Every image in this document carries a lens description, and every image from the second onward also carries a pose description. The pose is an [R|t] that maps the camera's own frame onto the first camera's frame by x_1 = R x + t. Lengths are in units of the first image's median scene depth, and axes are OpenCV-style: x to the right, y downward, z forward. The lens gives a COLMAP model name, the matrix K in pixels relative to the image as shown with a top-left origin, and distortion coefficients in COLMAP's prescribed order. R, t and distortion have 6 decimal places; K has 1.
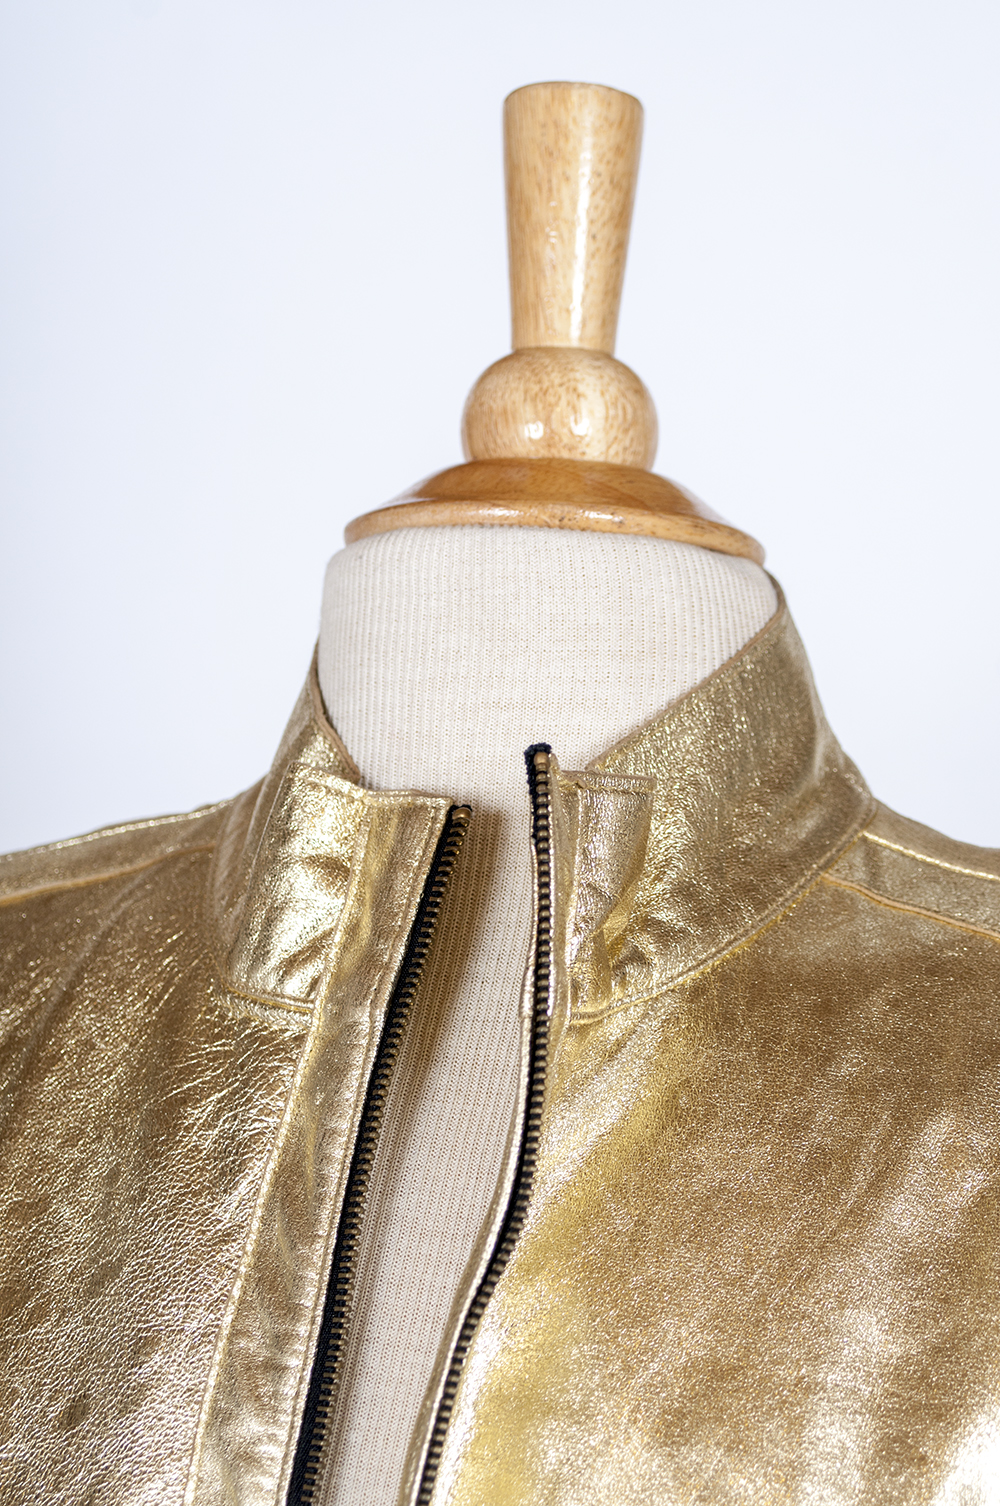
lens RADIAL K [[4520.1, 0, 501.4], [0, 4520.1, 751.8], [0, 0, 1]] dist [-0.001542, 0.000000]
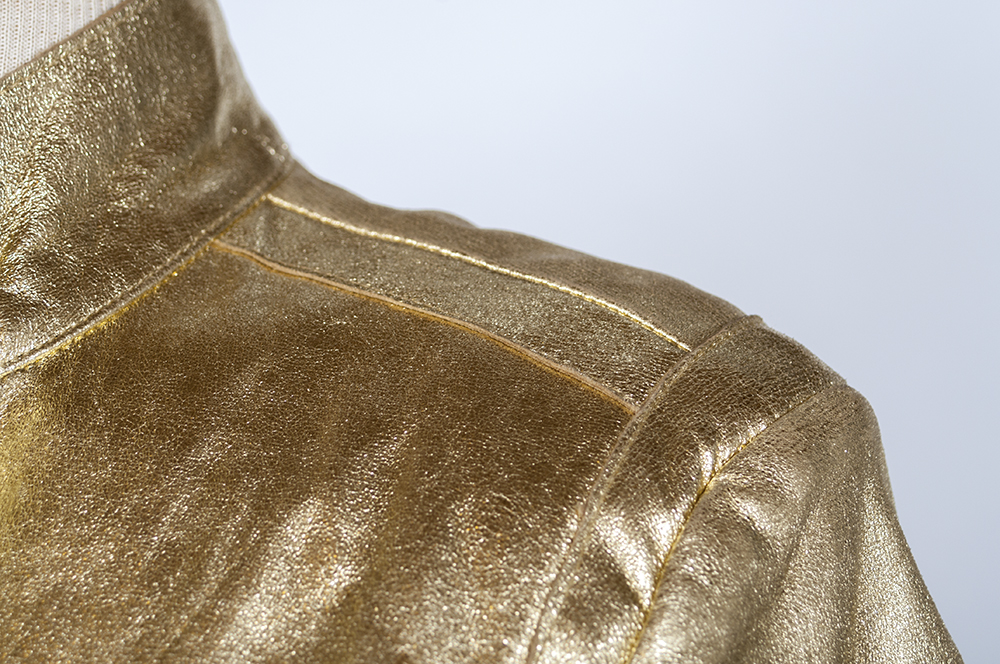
lens RADIAL K [[3001.4, 0, 496.1], [0, 3001.4, 330.7], [0, 0, 1]] dist [-0.001542, 0.000000]
pose [[0.999449, -0.026157, 0.020442, 0.118695], [0.025387, 0.998991, 0.037055, 0.024936], [-0.021390, -0.036516, 0.999104, 0.398291]]
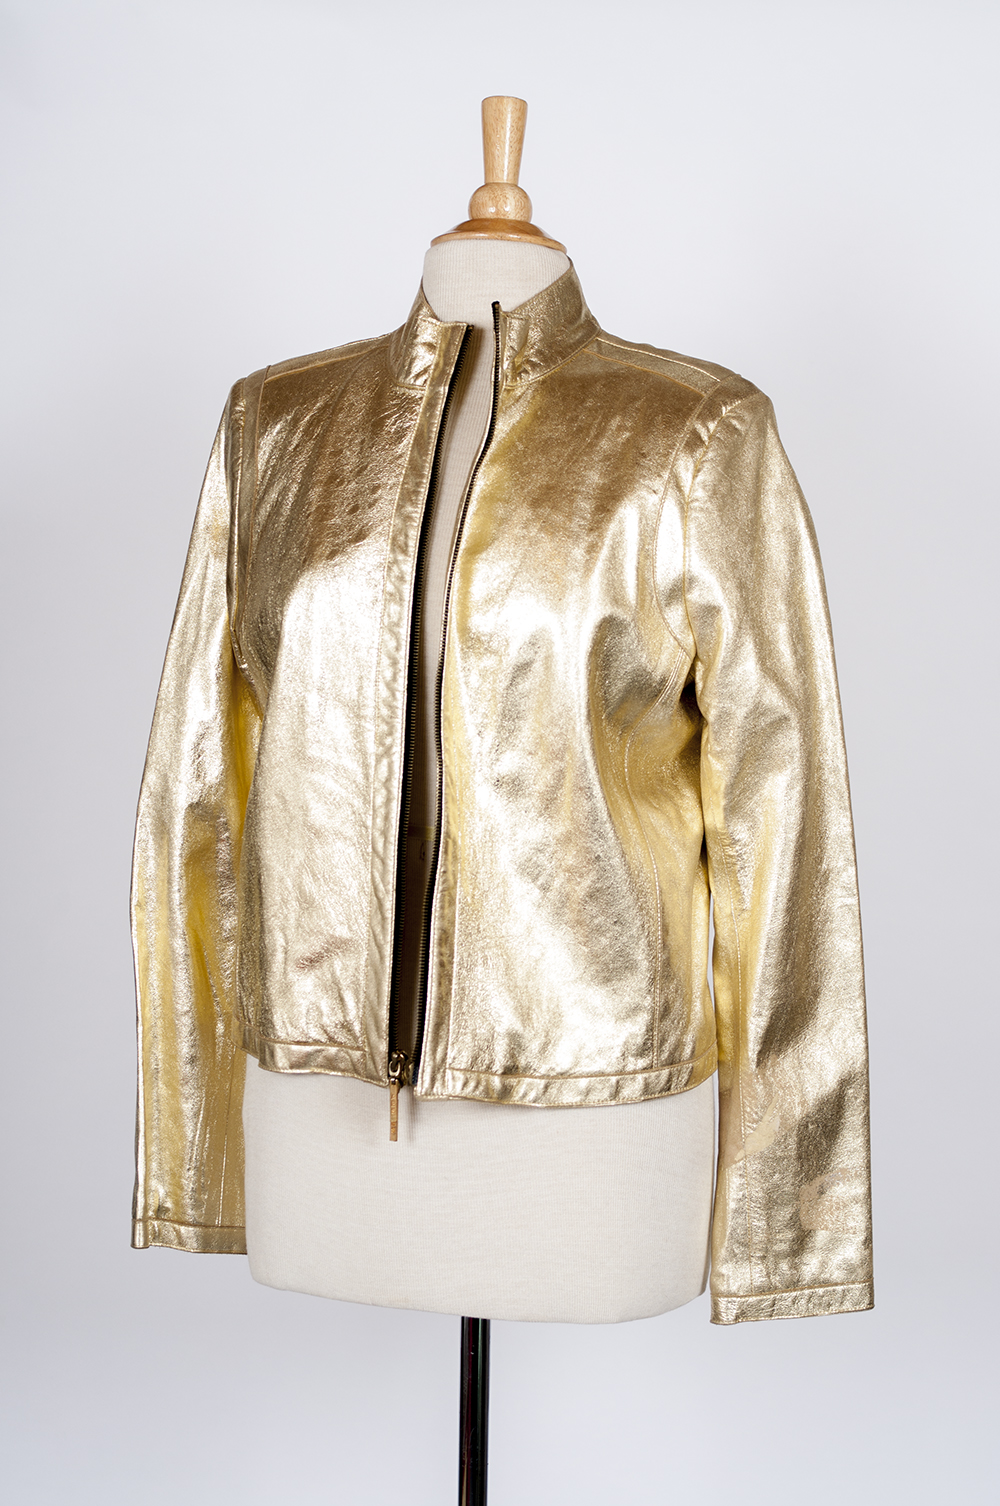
lens RADIAL K [[3389.1, 0, 463.6], [0, 3389.1, 678.9], [0, 0, 1]] dist [0.155885, 0.000000]
pose [[0.999910, -0.001290, 0.013357, -0.046771], [0.000573, 0.998562, 0.053602, 0.134000], [-0.013407, -0.053590, 0.998473, -1.438929]]
